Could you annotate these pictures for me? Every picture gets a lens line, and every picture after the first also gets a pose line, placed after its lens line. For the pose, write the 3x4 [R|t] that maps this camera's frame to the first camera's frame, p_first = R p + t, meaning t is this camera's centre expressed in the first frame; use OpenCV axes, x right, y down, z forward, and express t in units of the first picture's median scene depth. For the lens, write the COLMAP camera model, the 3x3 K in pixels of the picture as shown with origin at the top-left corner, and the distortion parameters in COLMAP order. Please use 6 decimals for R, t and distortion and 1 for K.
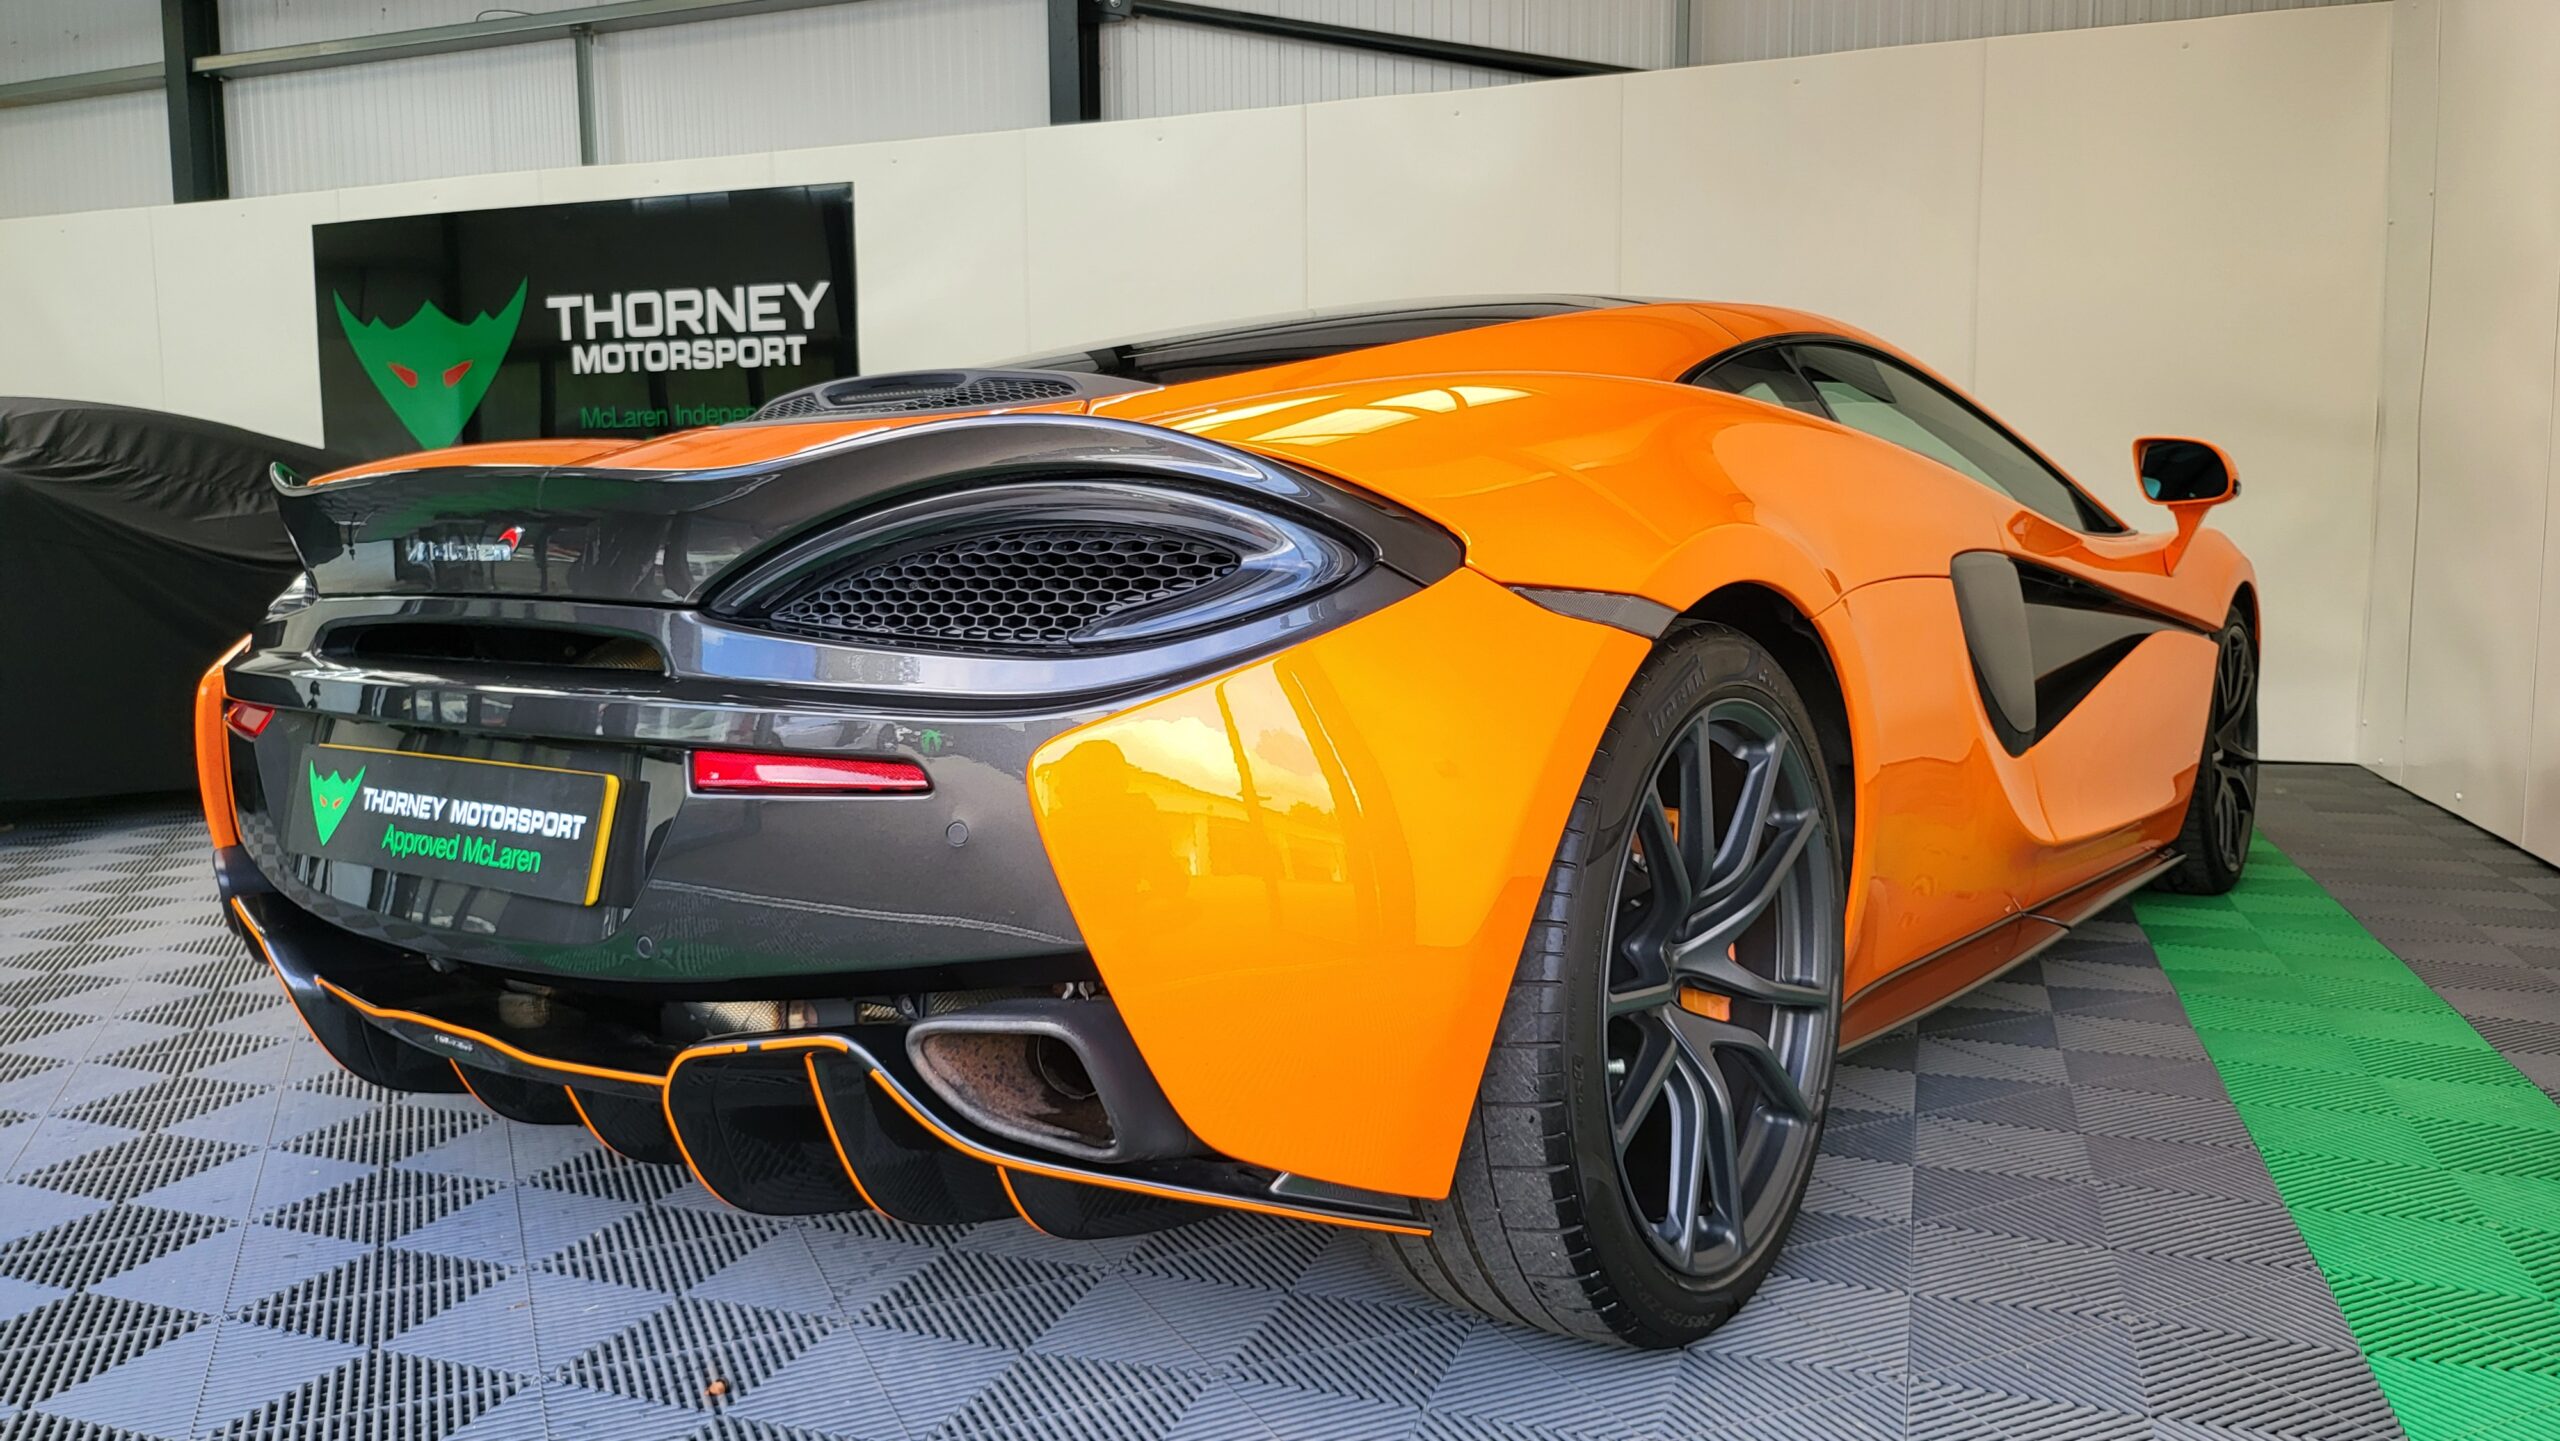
lens RADIAL K [[1790.5, 0, 1292.5], [0, 1790.5, 724.7], [0, 0, 1]] dist [0.035933, -0.033350]
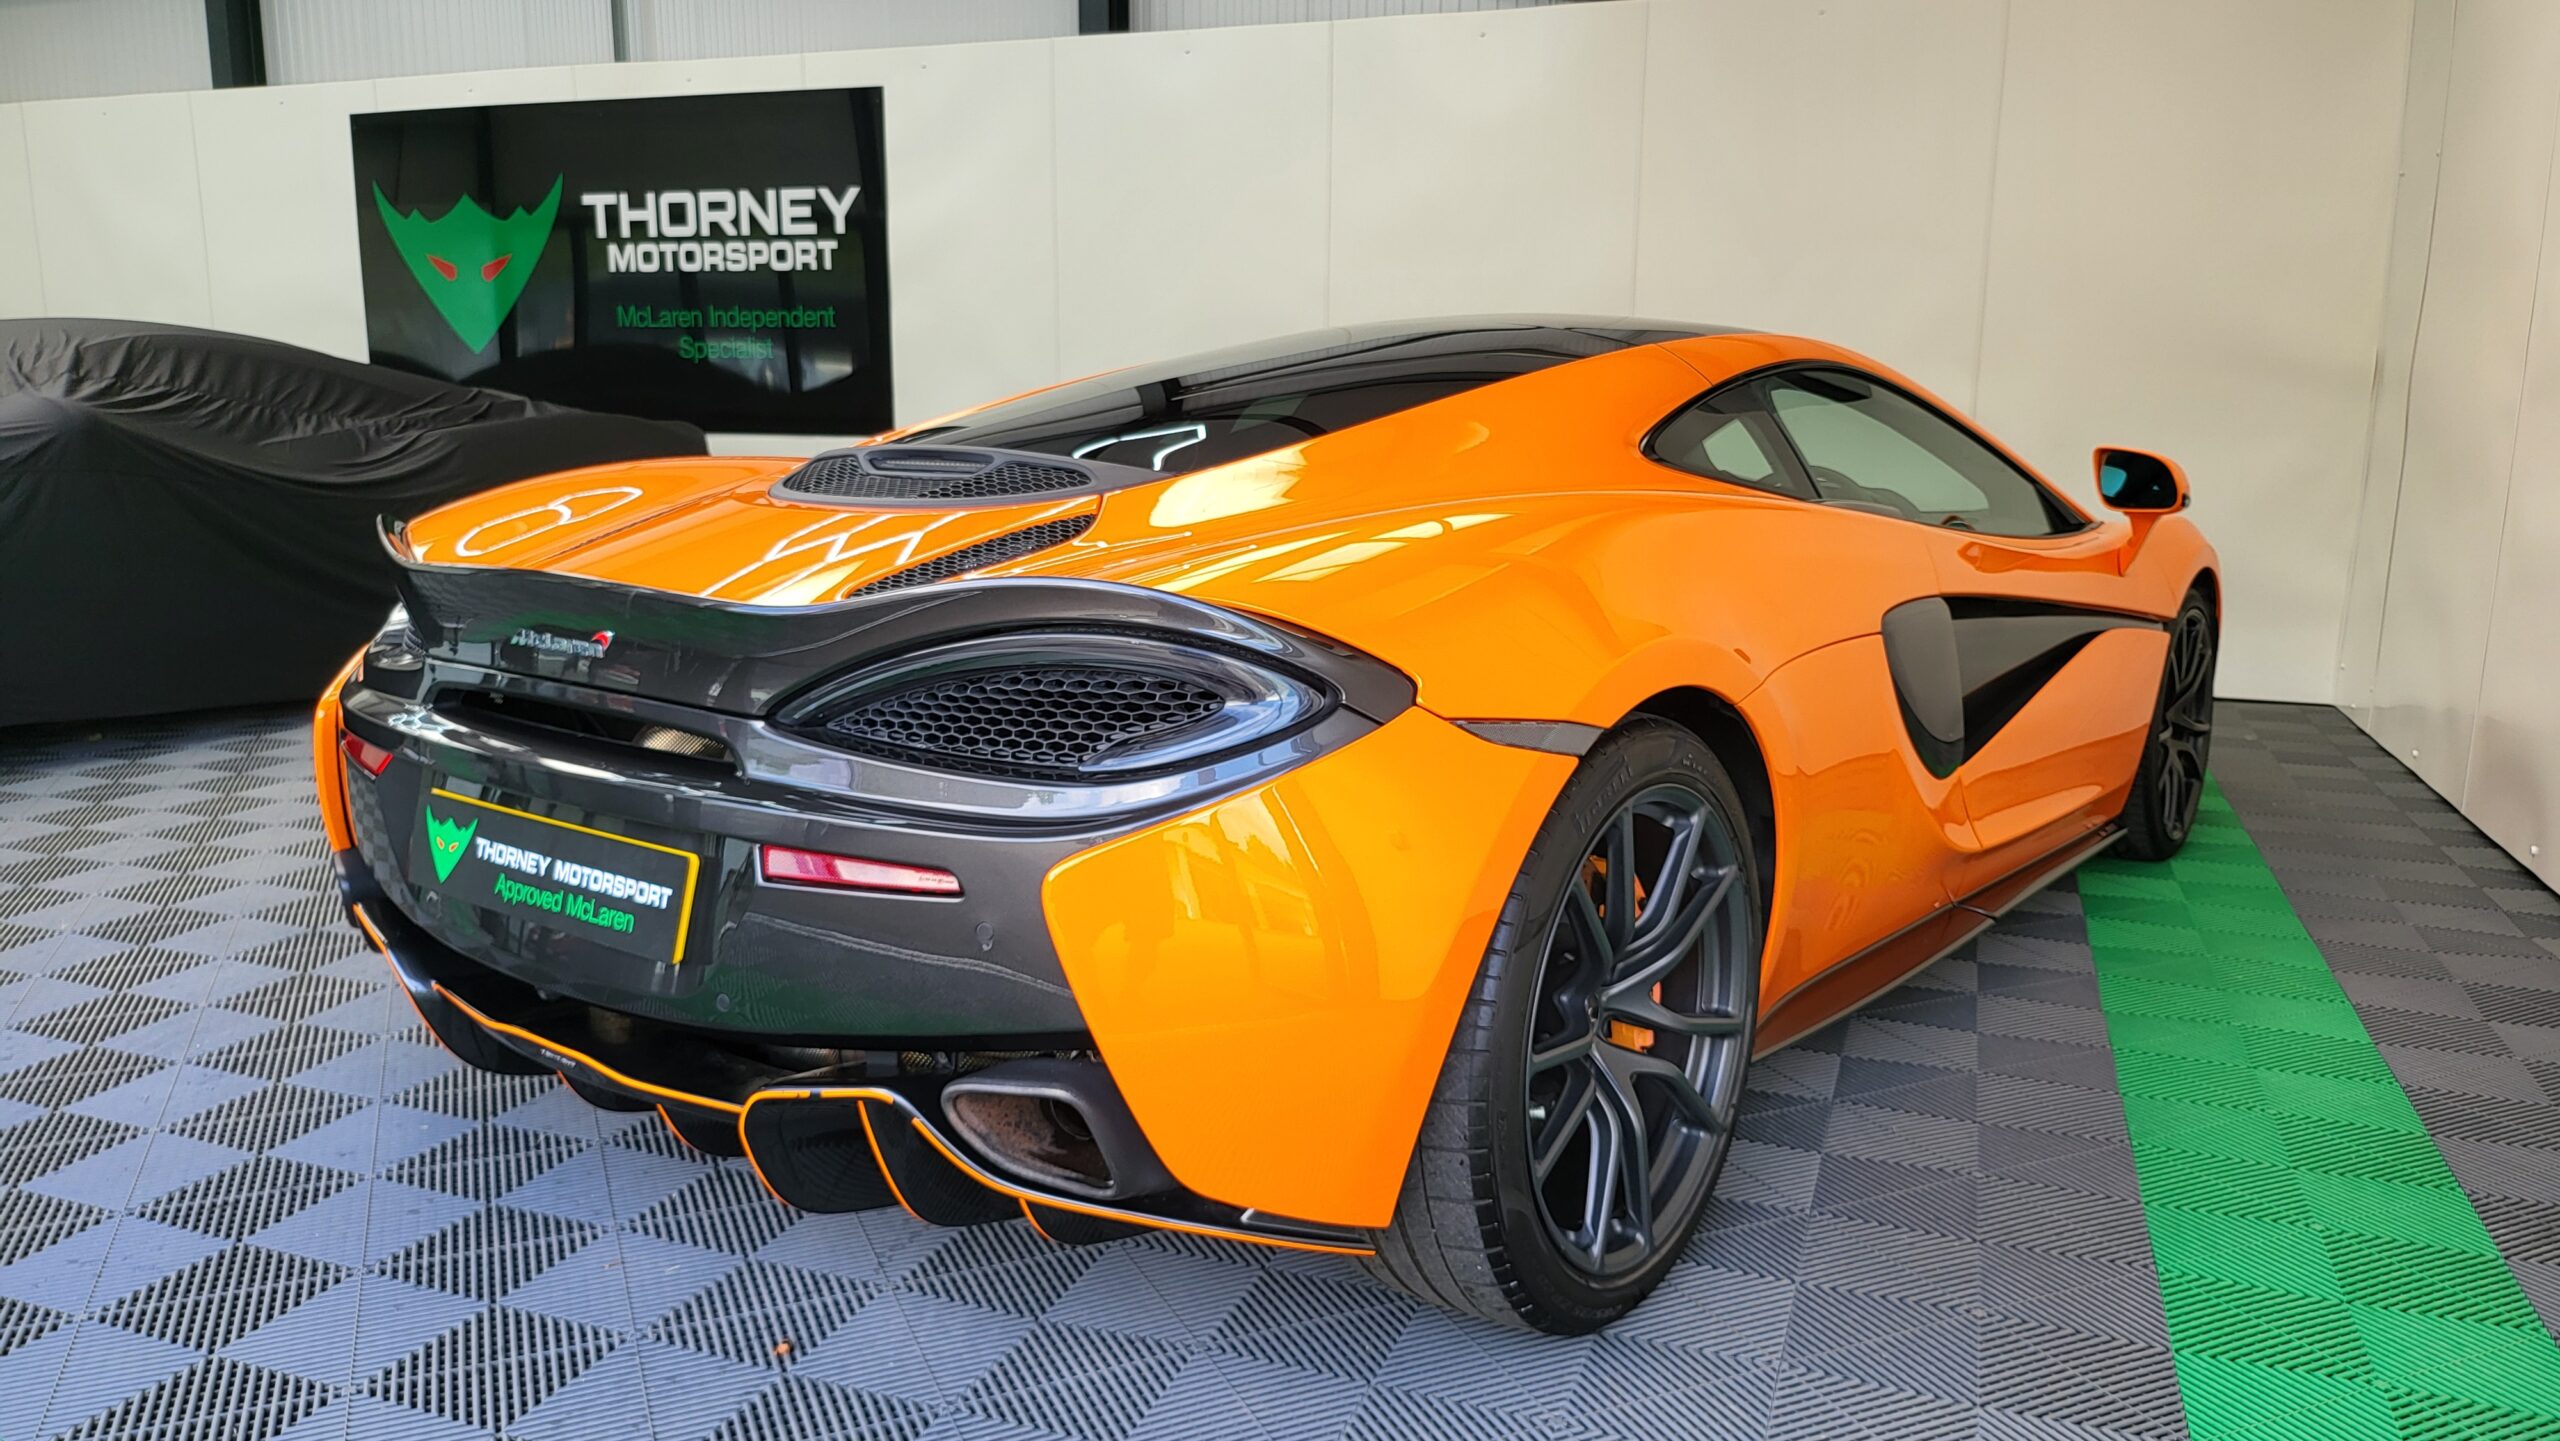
lens RADIAL K [[1790.5, 0, 1293.3], [0, 1790.5, 733.8], [0, 0, 1]] dist [0.035933, -0.033350]
pose [[0.999716, 0.019982, -0.013001, 0.021375], [-0.018788, 0.996100, 0.086204, -0.115327], [0.014673, -0.085936, 0.996193, -0.118017]]
